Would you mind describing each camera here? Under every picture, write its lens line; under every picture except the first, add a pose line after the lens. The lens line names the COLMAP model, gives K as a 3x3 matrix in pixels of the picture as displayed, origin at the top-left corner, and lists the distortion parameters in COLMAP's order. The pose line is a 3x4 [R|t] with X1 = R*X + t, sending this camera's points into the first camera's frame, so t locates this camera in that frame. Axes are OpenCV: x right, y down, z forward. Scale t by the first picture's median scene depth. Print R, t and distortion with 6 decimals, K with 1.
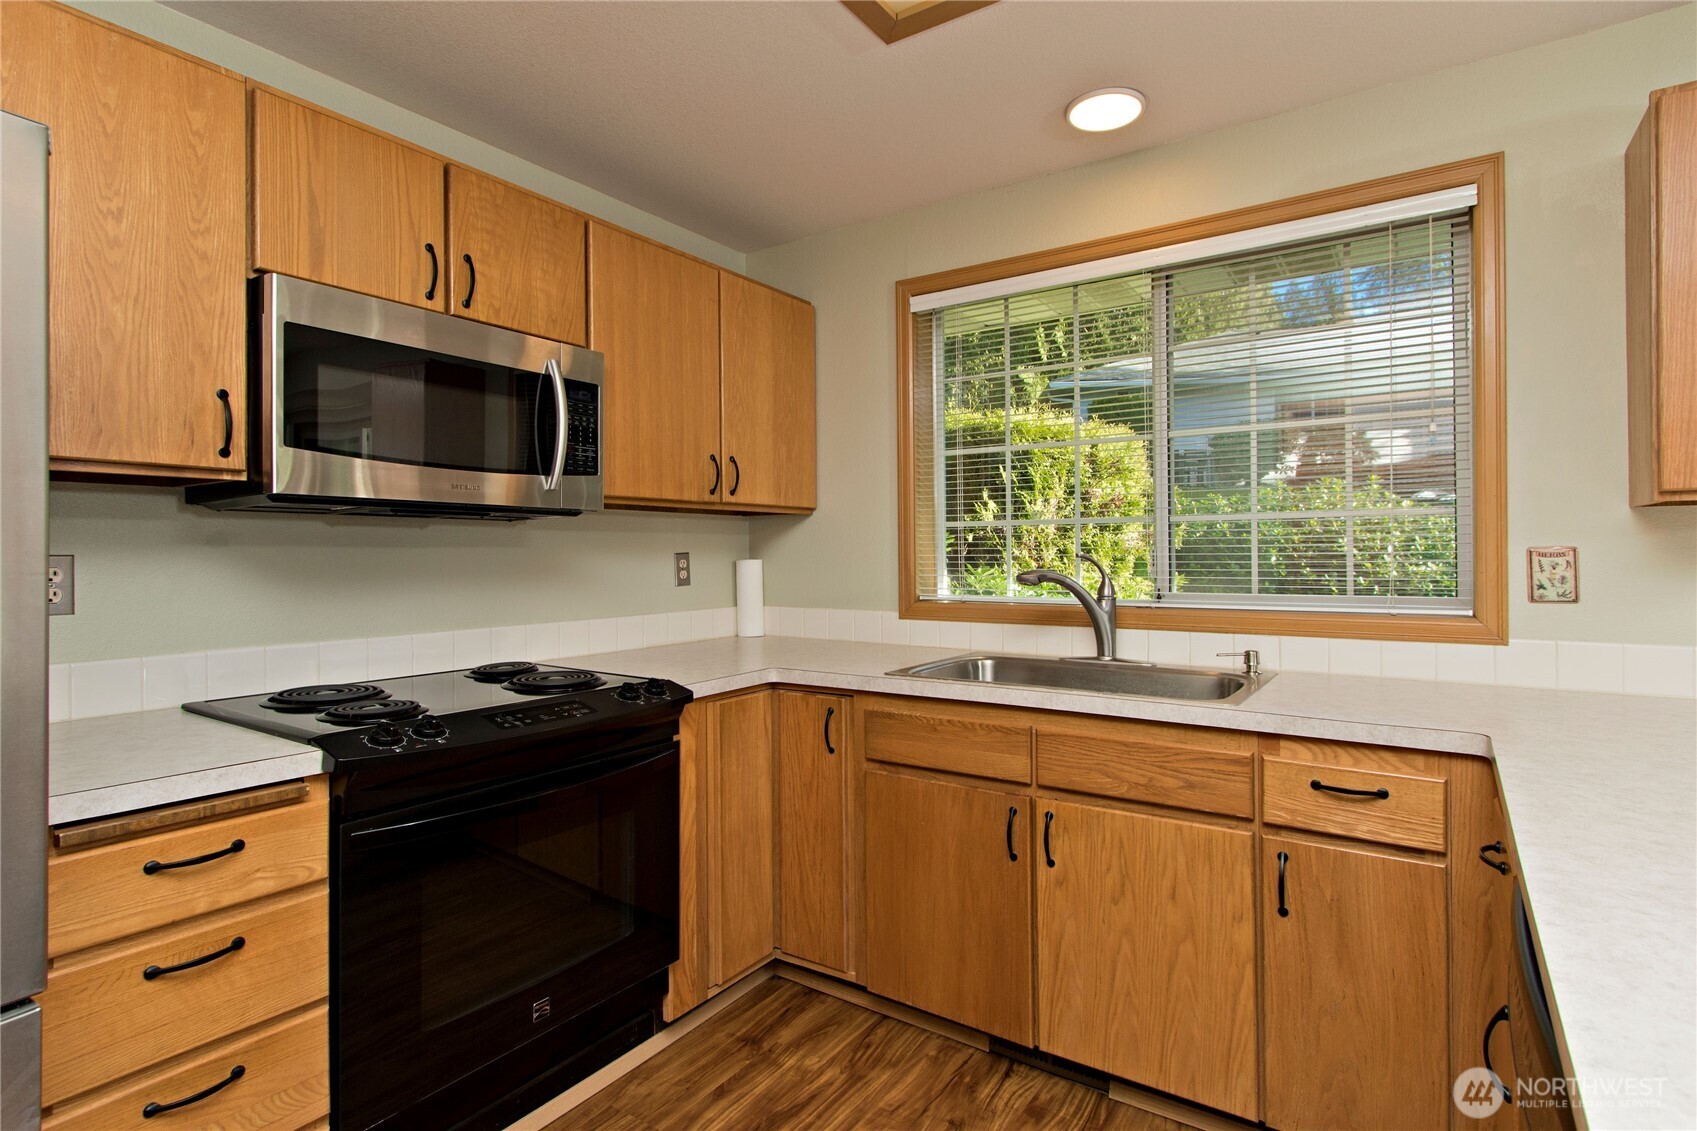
lens RADIAL K [[902.8, 0, 884.4], [0, 902.8, 542.9], [0, 0, 1]] dist [0.000741, -0.000715]
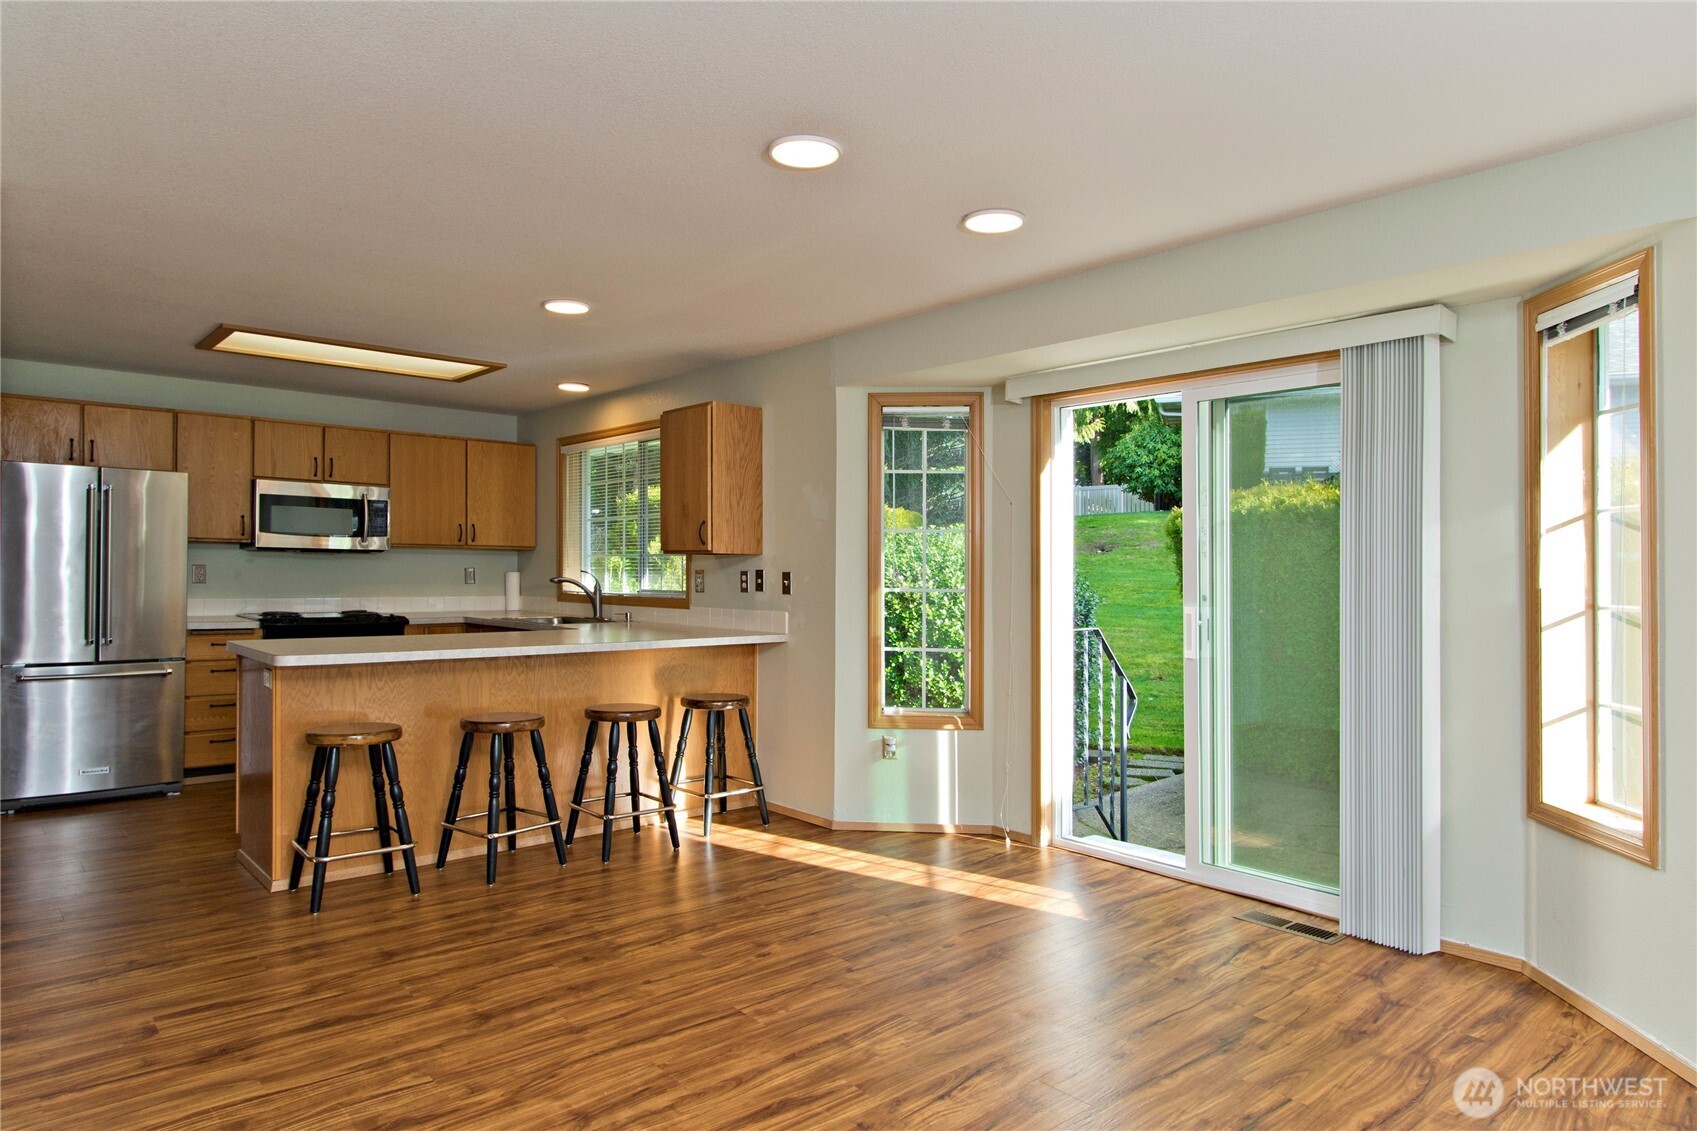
lens RADIAL K [[1008.4, 0, 848.5], [0, 1008.4, 565.5], [0, 0, 1]] dist [-0.002395, -0.000237]
pose [[0.971209, 0.013318, -0.237857, 1.614645], [-0.013013, 0.999911, 0.002856, -0.017740], [0.237874, 0.000321, 0.971296, -1.440515]]
